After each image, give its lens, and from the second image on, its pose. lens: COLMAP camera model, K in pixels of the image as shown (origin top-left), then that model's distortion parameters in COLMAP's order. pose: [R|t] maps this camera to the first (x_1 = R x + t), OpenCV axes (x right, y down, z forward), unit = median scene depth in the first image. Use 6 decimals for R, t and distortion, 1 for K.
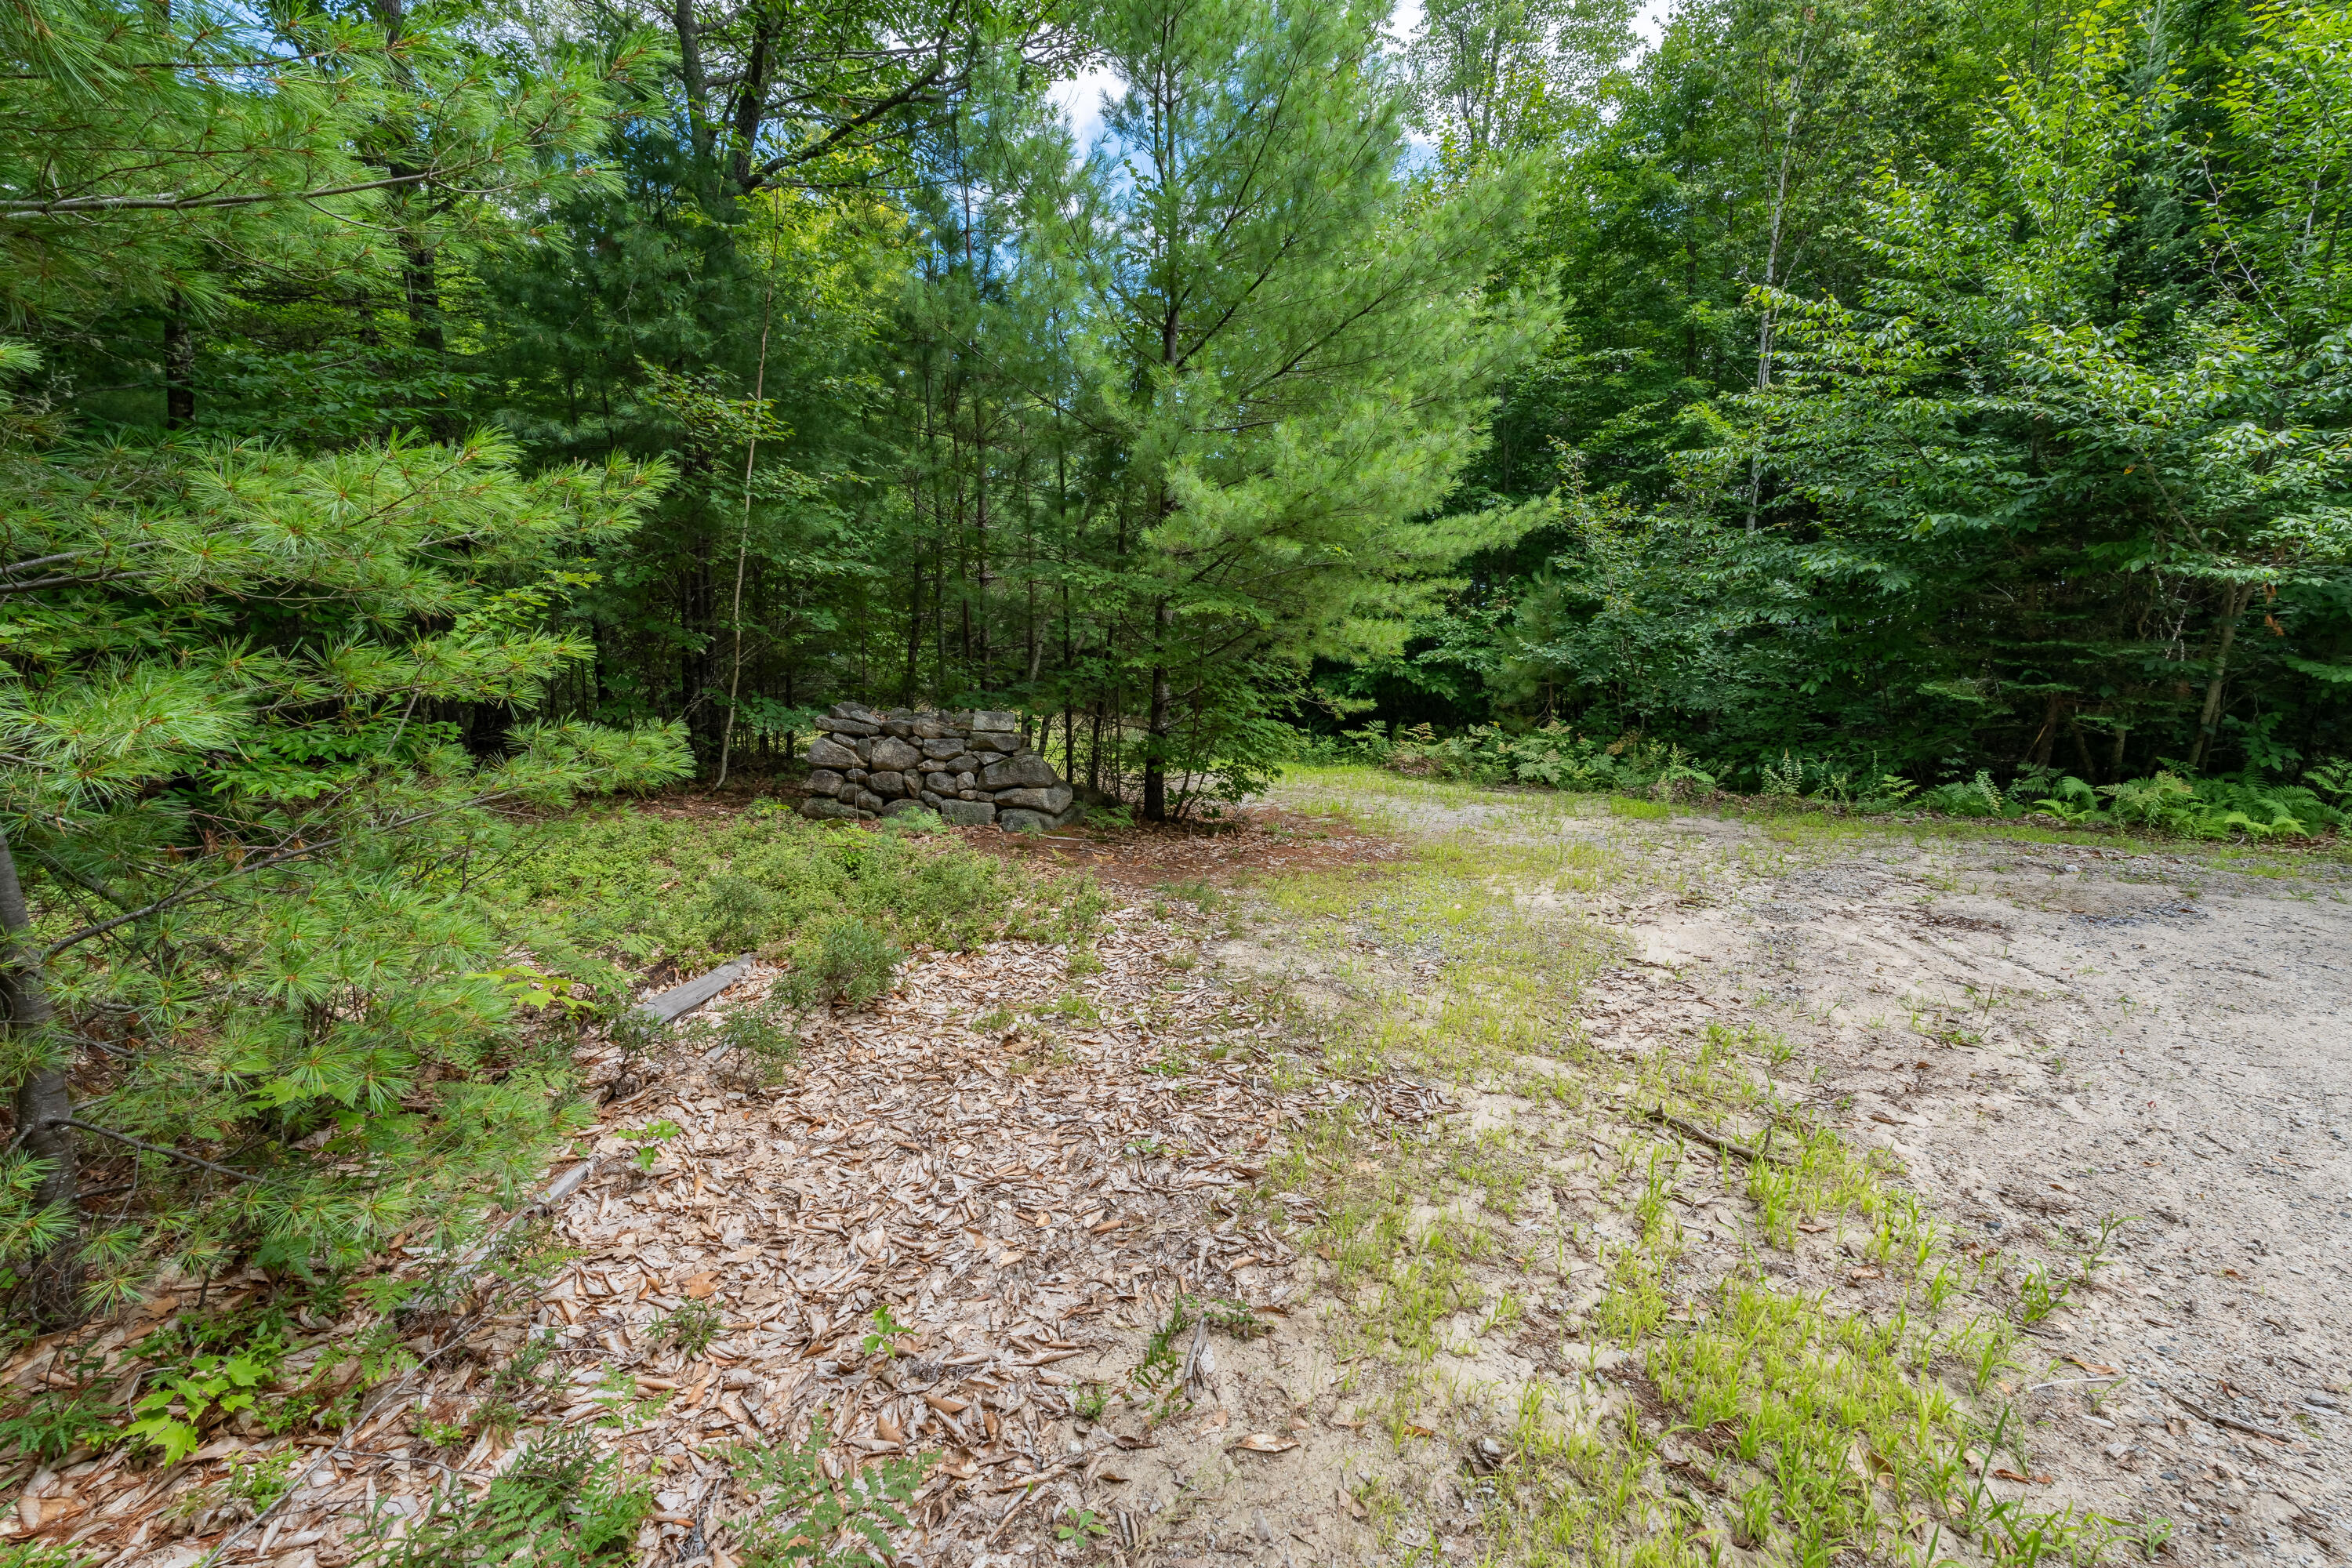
lens RADIAL K [[1041.1, 0, 1174.4], [0, 1041.1, 792.0], [0, 0, 1]] dist [-0.007863, 0.002915]
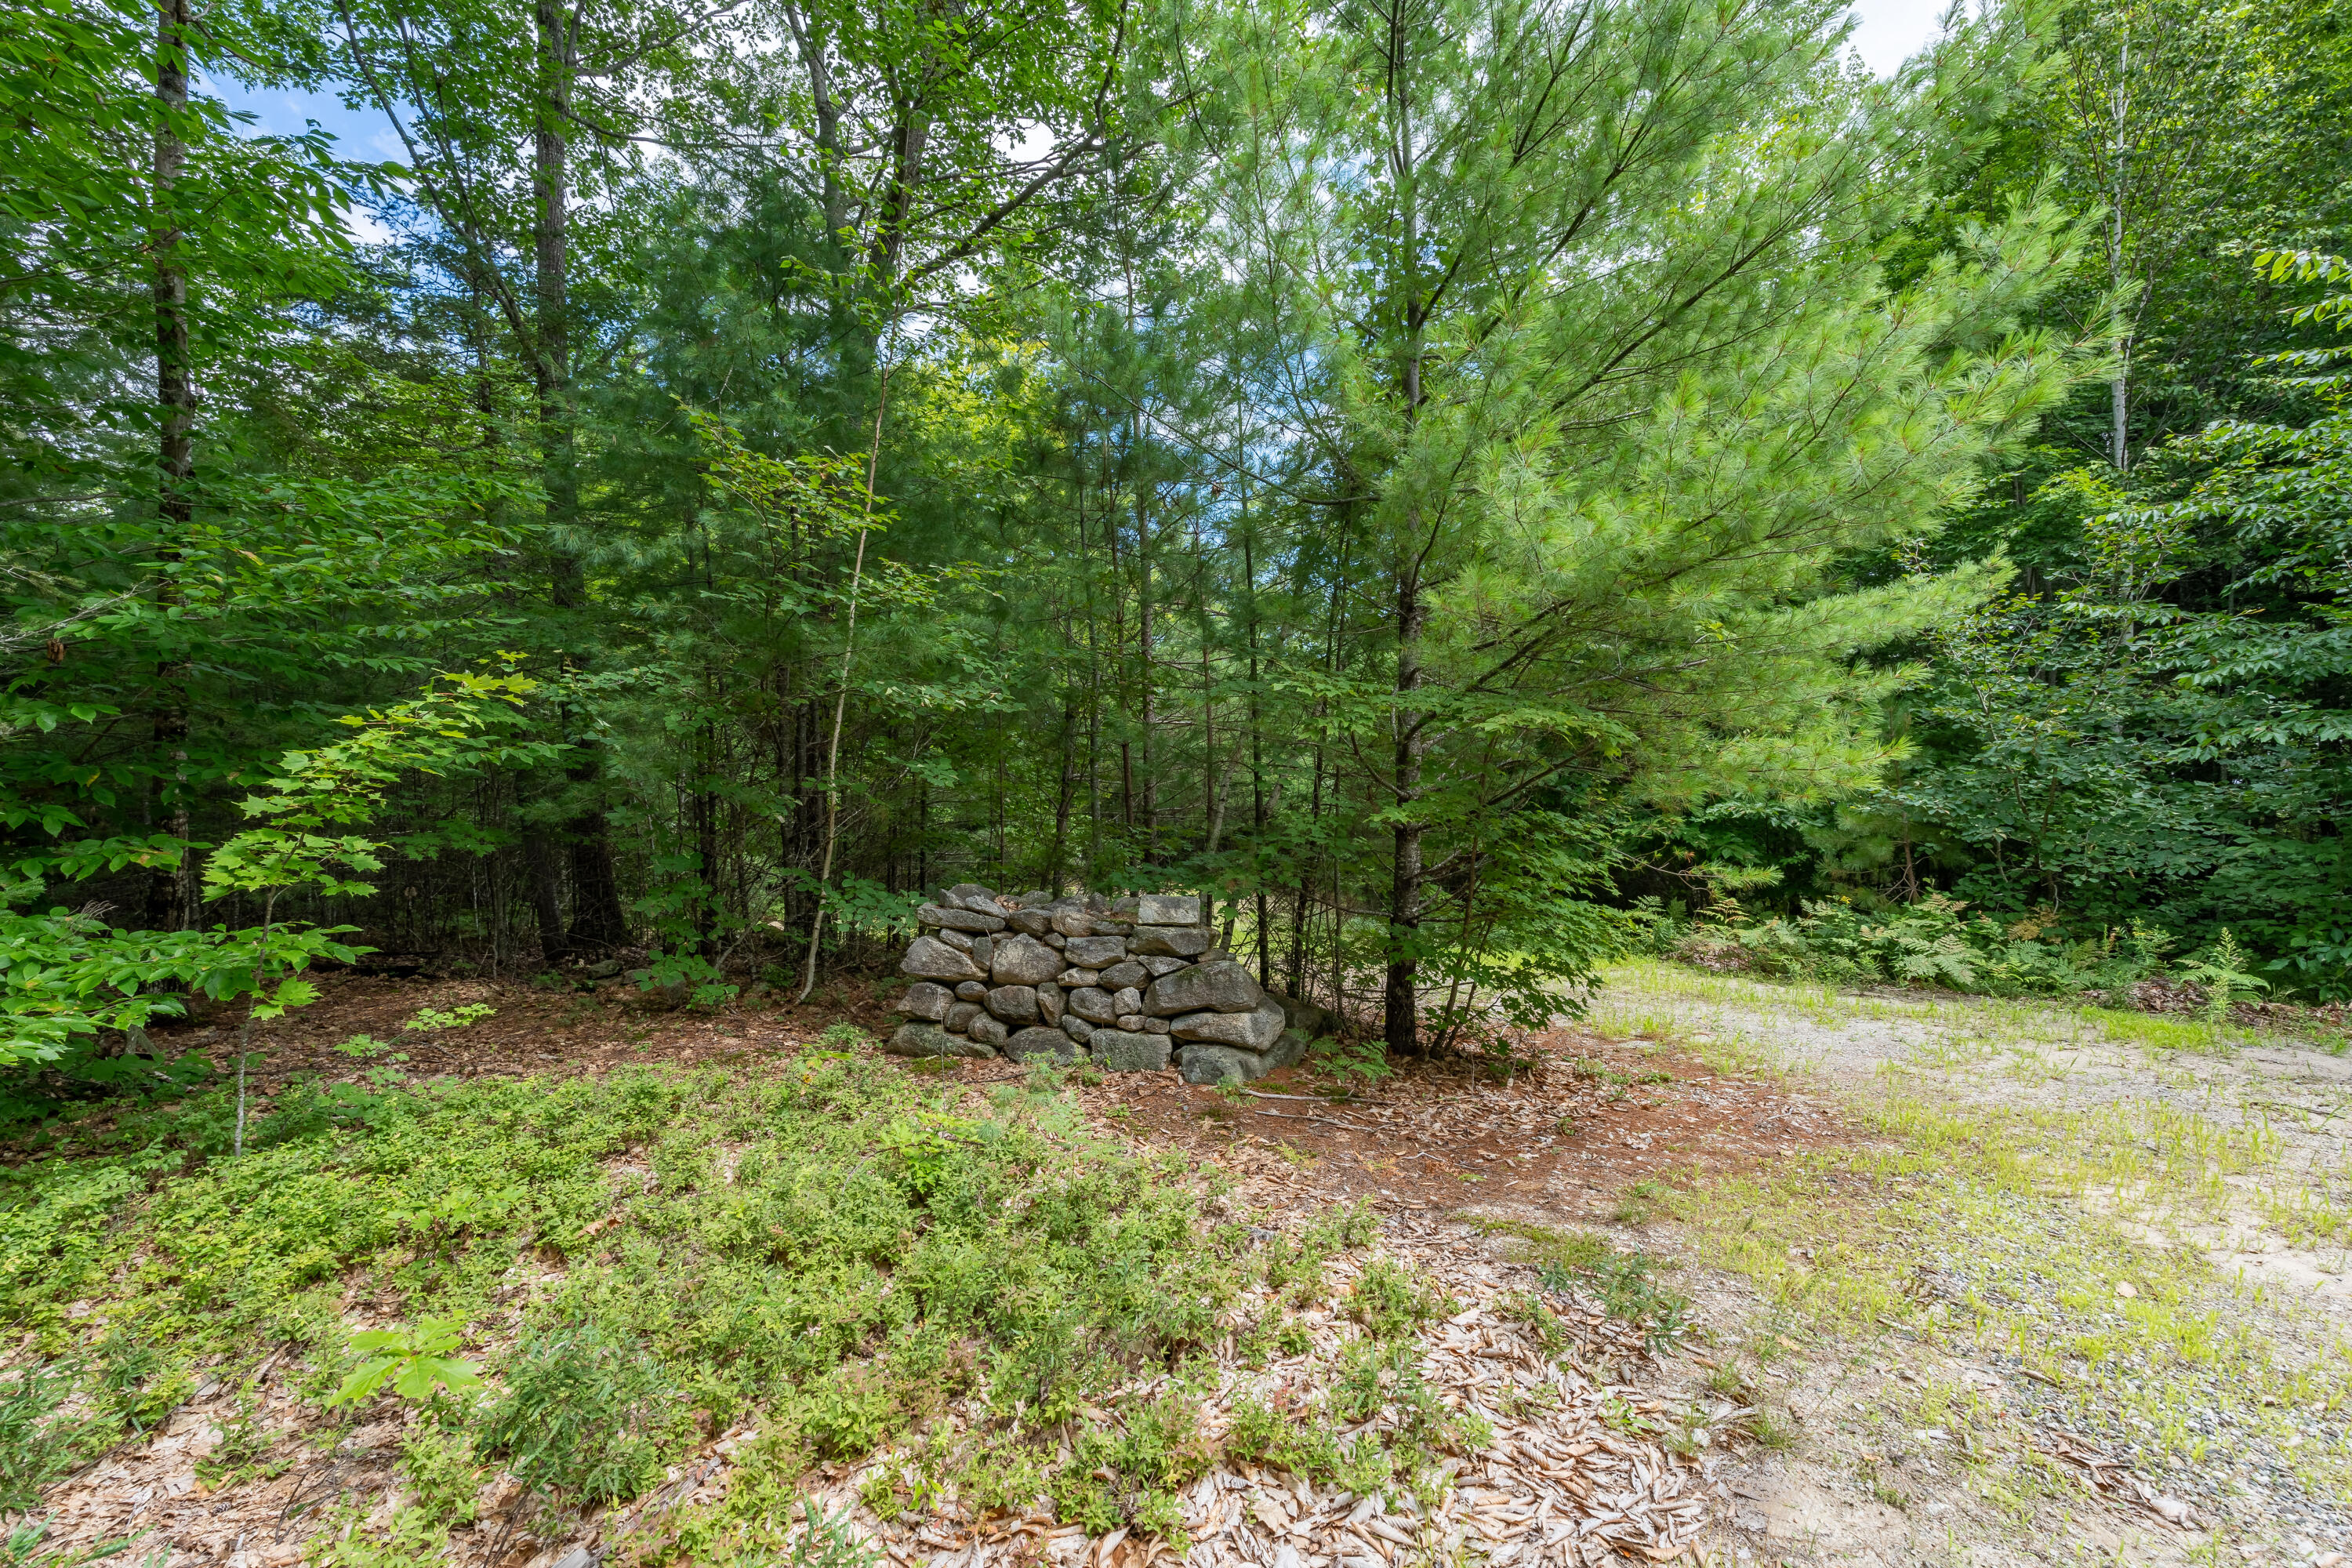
lens RADIAL K [[1041.1, 0, 1179.9], [0, 1041.1, 787.4], [0, 0, 1]] dist [-0.007863, 0.002915]
pose [[0.989824, -0.028976, -0.139319, -0.067004], [0.004635, 0.985095, -0.171950, -0.028746], [0.142225, 0.169554, 0.975204, 0.315833]]
